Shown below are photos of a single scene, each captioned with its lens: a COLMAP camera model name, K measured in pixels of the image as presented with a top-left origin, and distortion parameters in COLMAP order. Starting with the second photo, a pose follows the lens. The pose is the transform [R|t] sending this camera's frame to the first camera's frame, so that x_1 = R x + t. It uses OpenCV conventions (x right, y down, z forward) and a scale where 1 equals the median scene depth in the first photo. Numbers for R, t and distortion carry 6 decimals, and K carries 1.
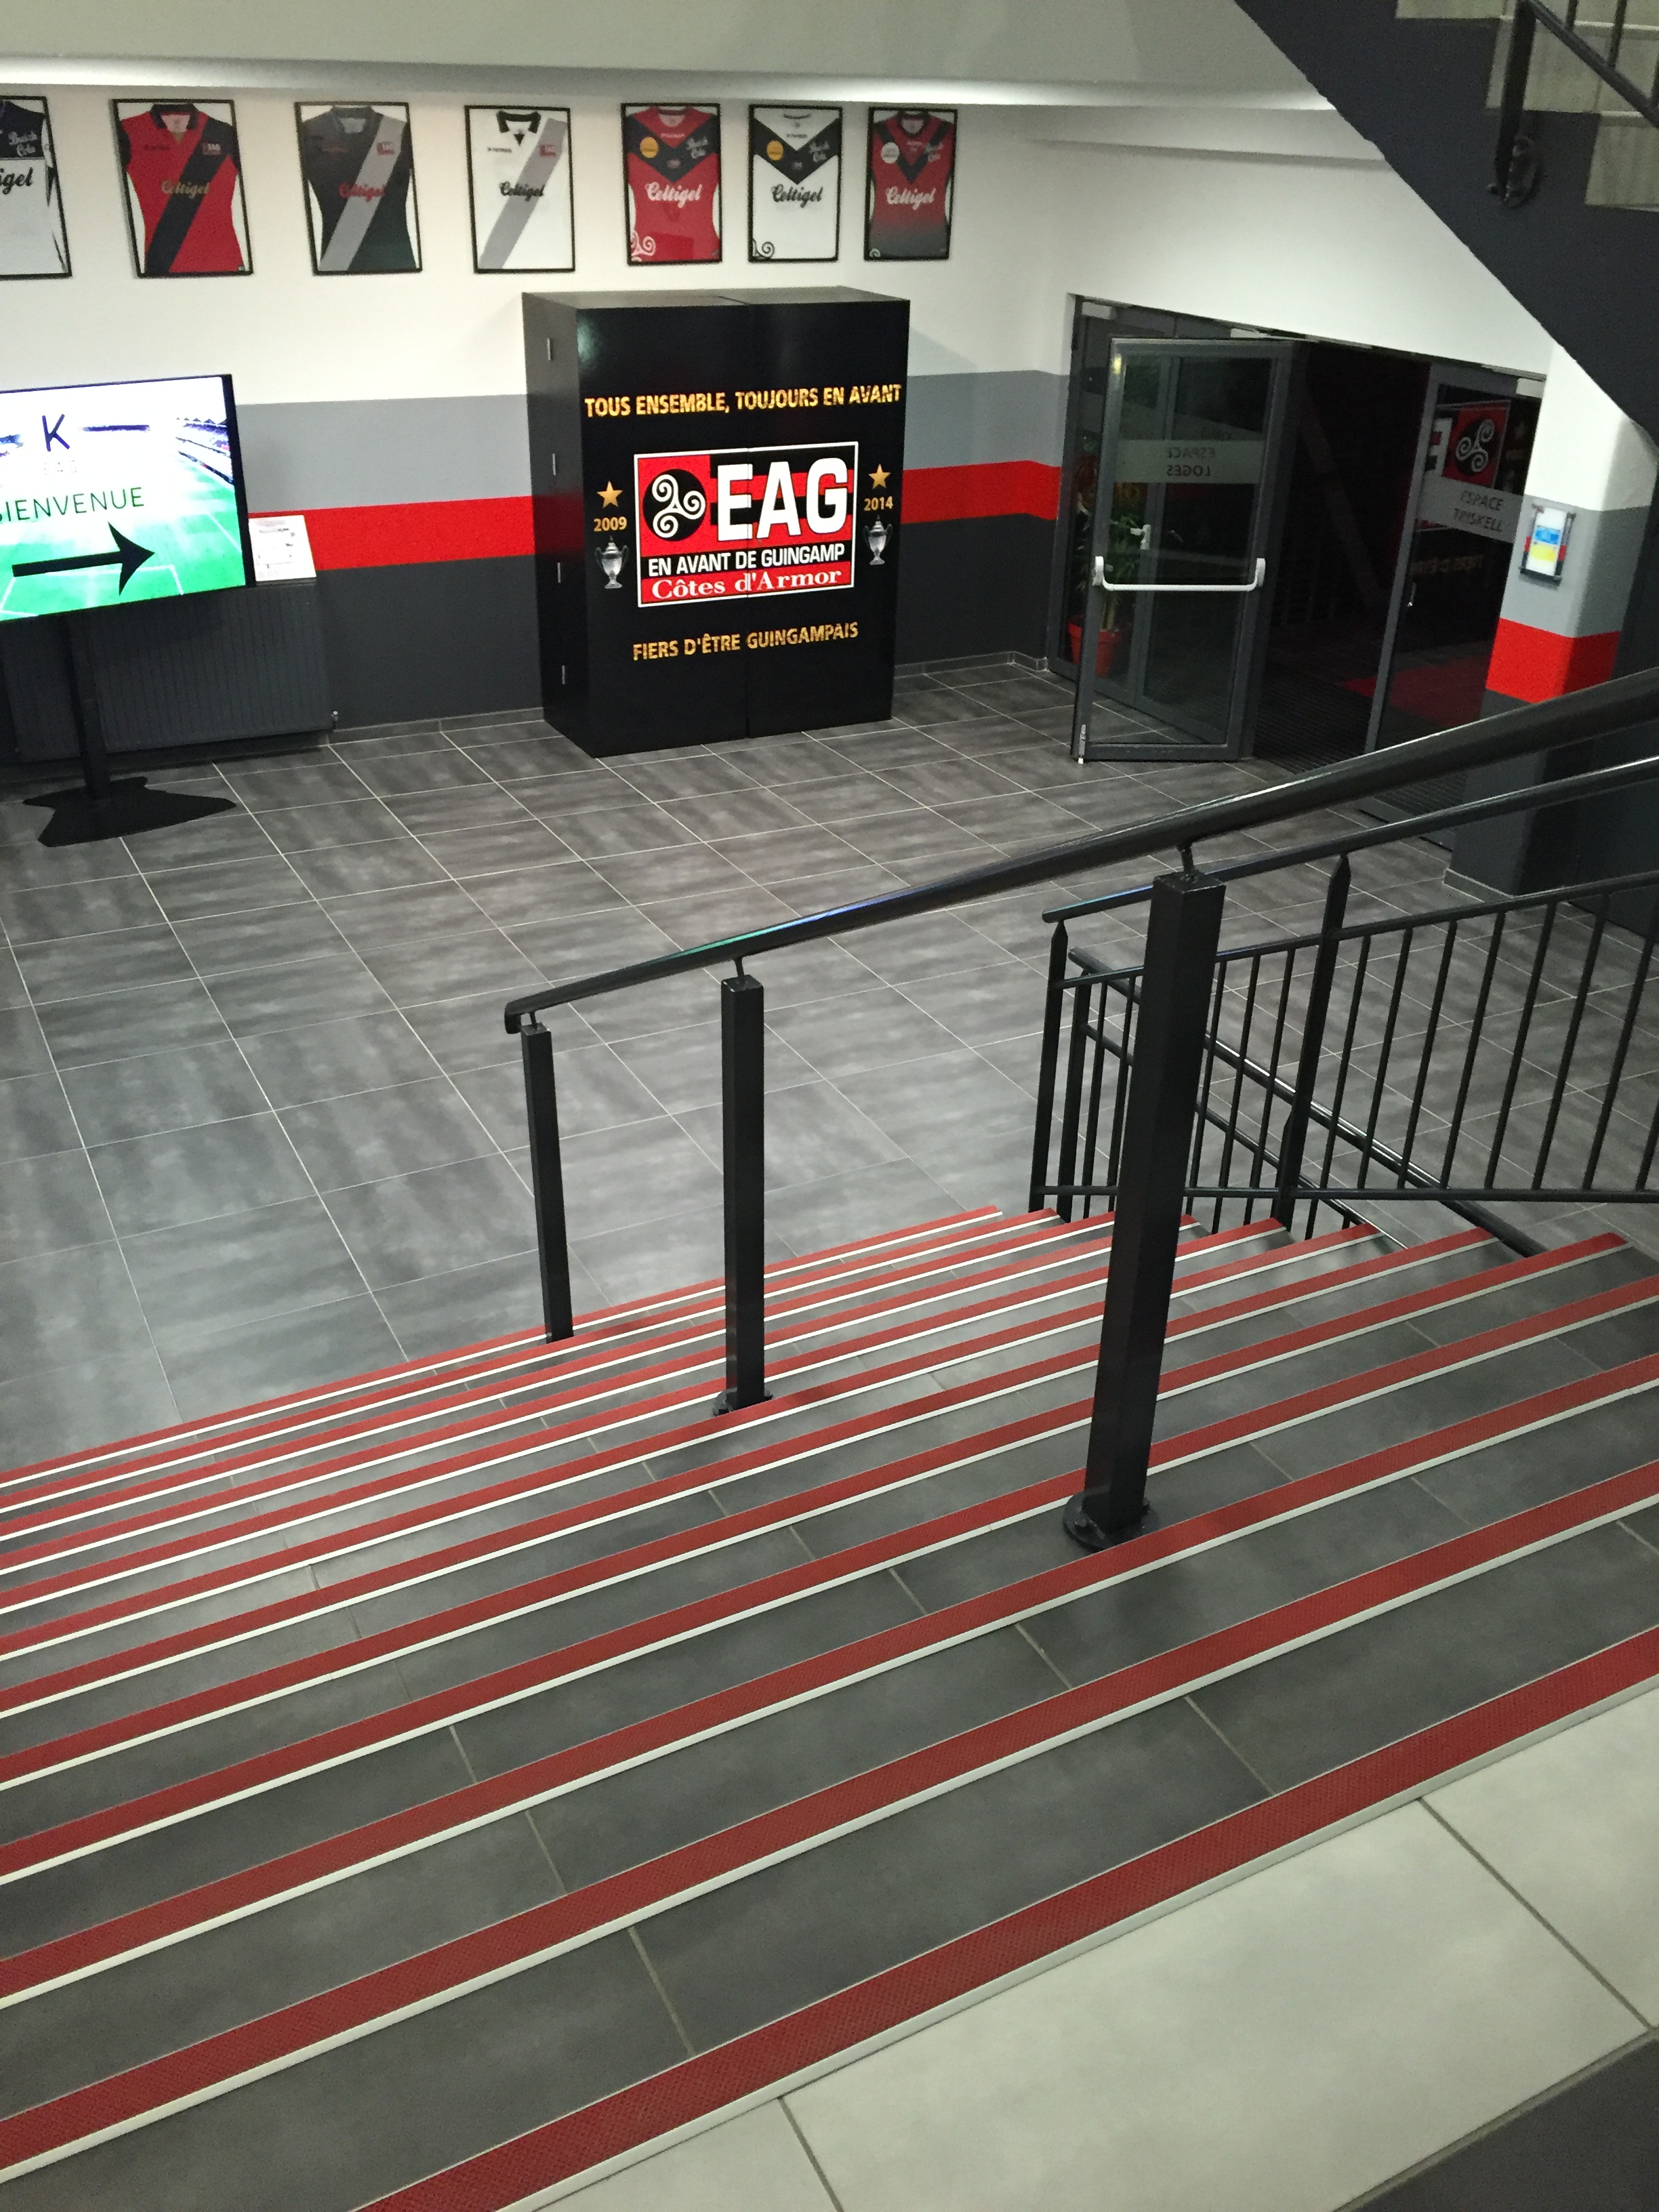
lens RADIAL K [[1871.9, 0, 829.5], [0, 1871.9, 1106.0], [0, 0, 1]] dist [0.076520, -0.131215]
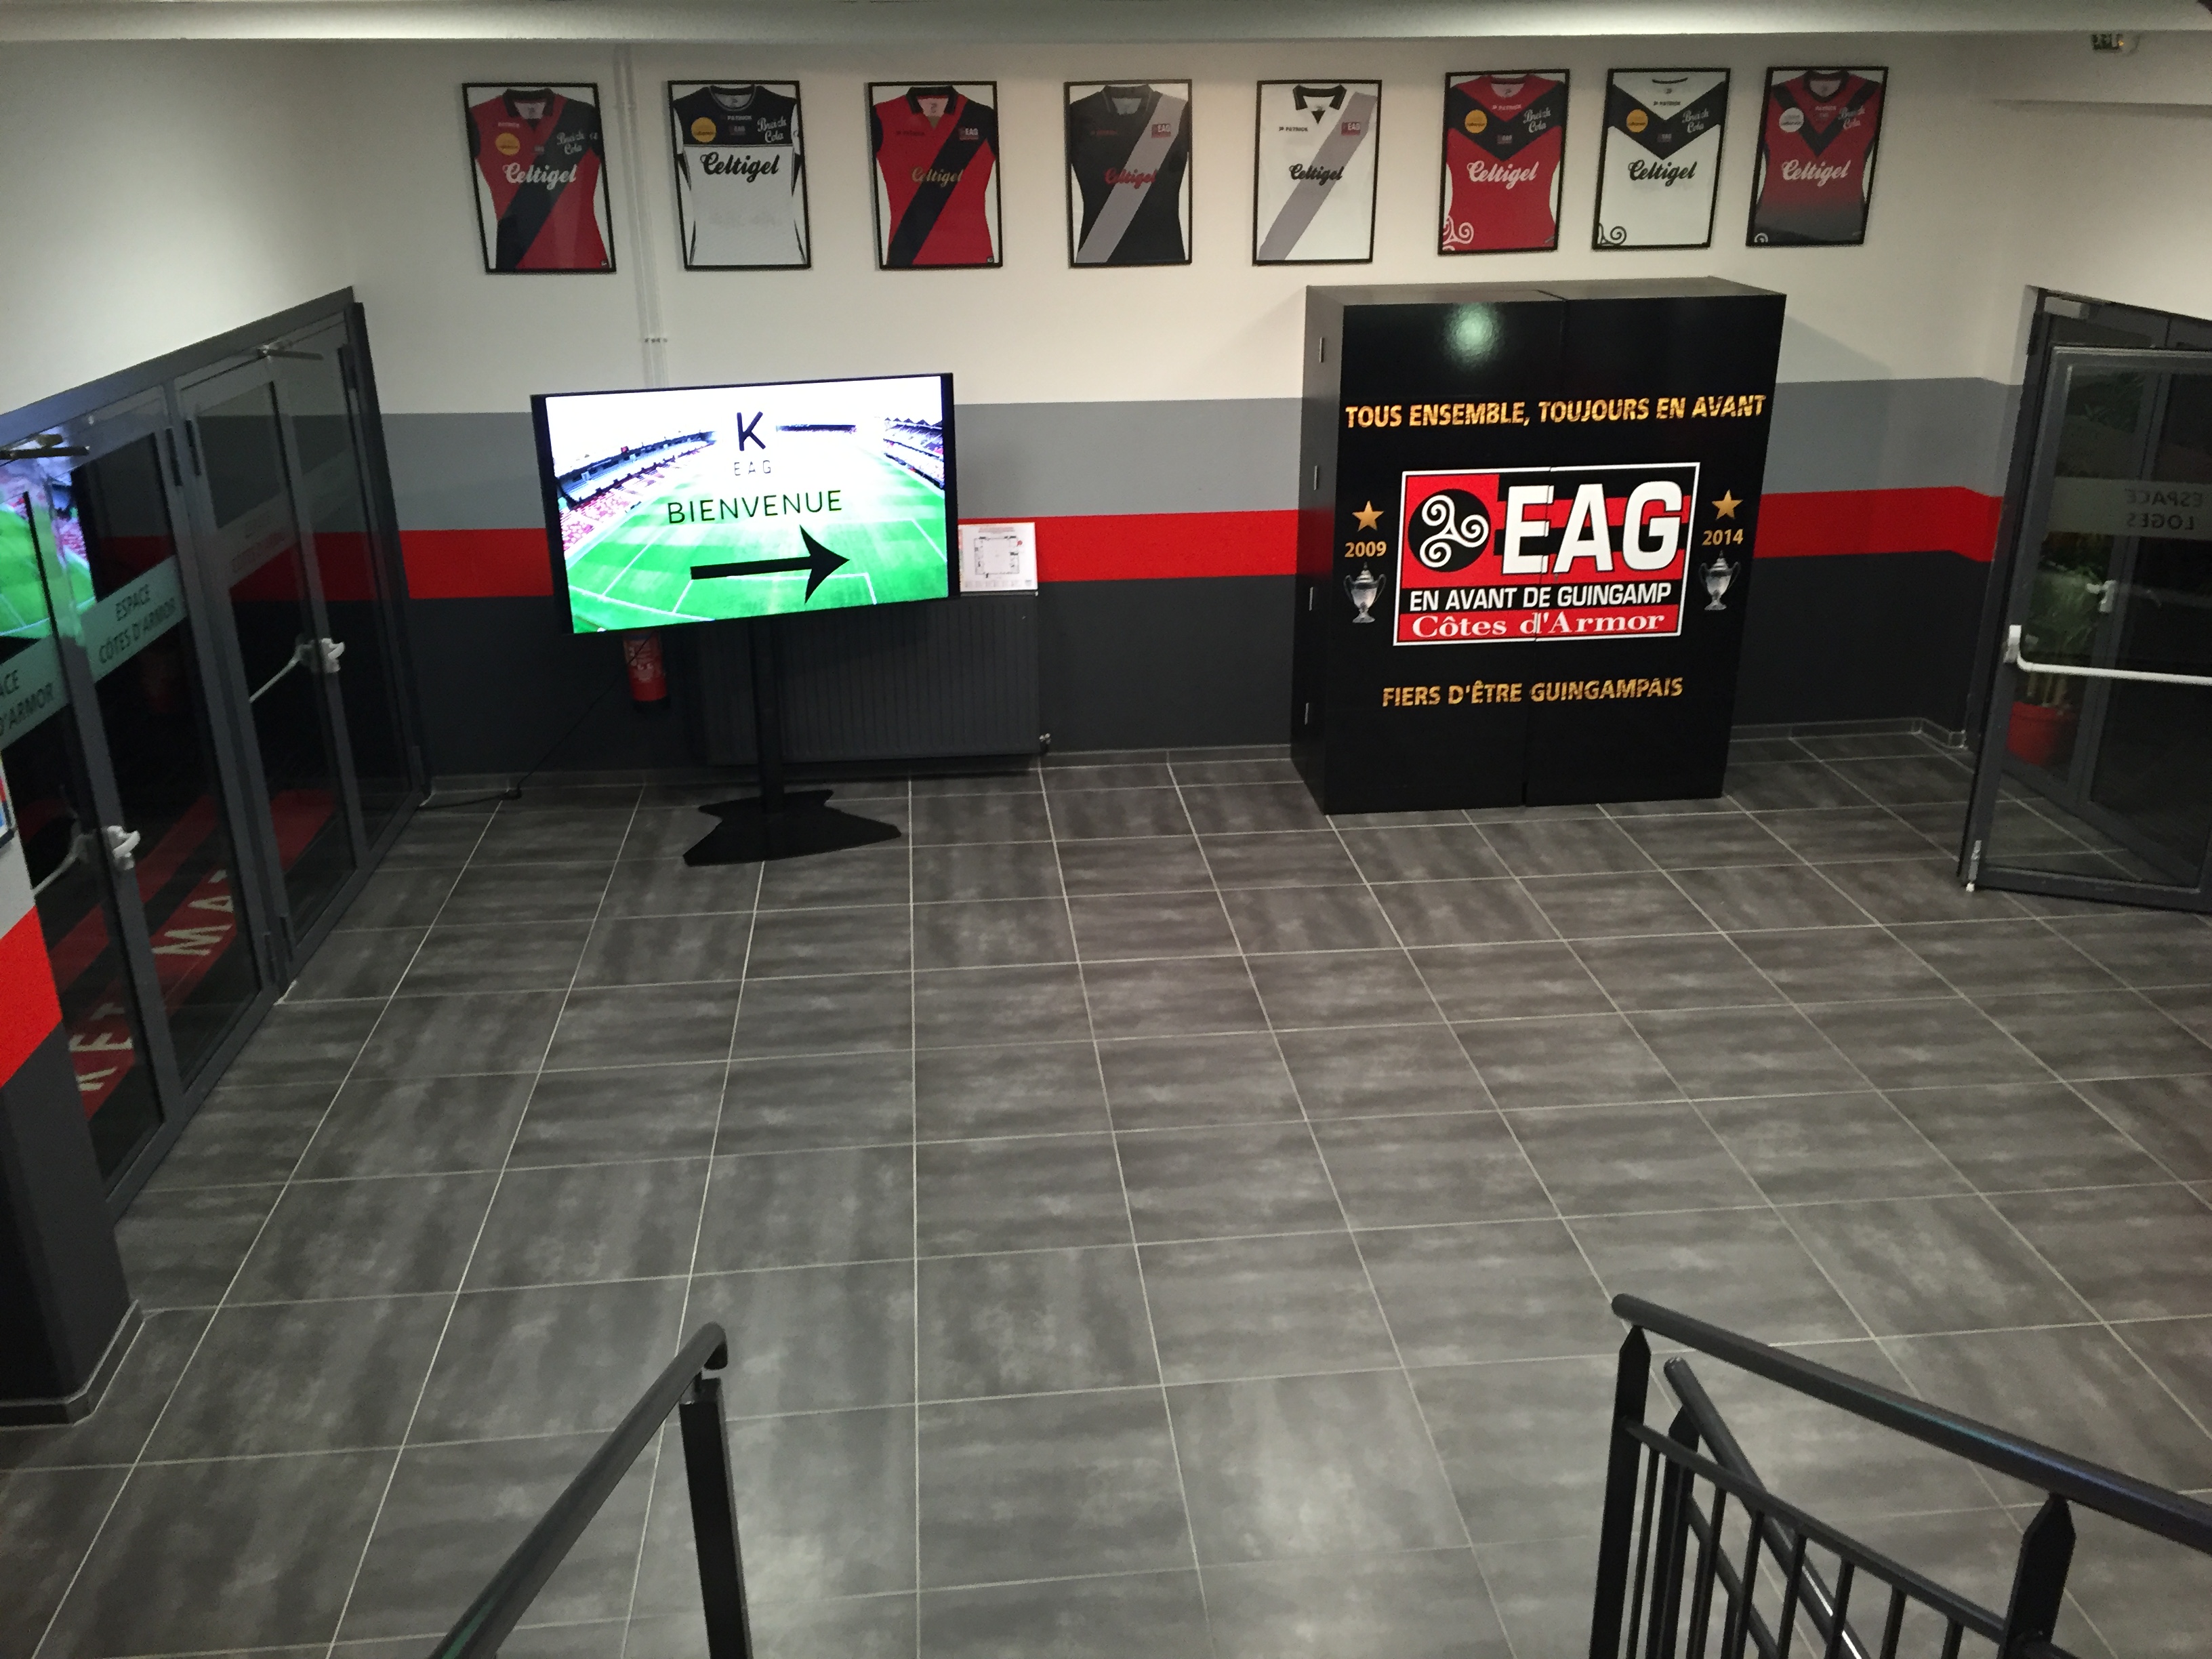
lens RADIAL K [[1871.9, 0, 1112.2], [0, 1871.9, 812.2], [0, 0, 1]] dist [0.076520, -0.131215]
pose [[0.926471, 0.107035, -0.360826, 0.092822], [-0.151393, 0.983711, -0.096915, -0.096368], [0.344575, 0.144415, 0.927584, 0.205370]]
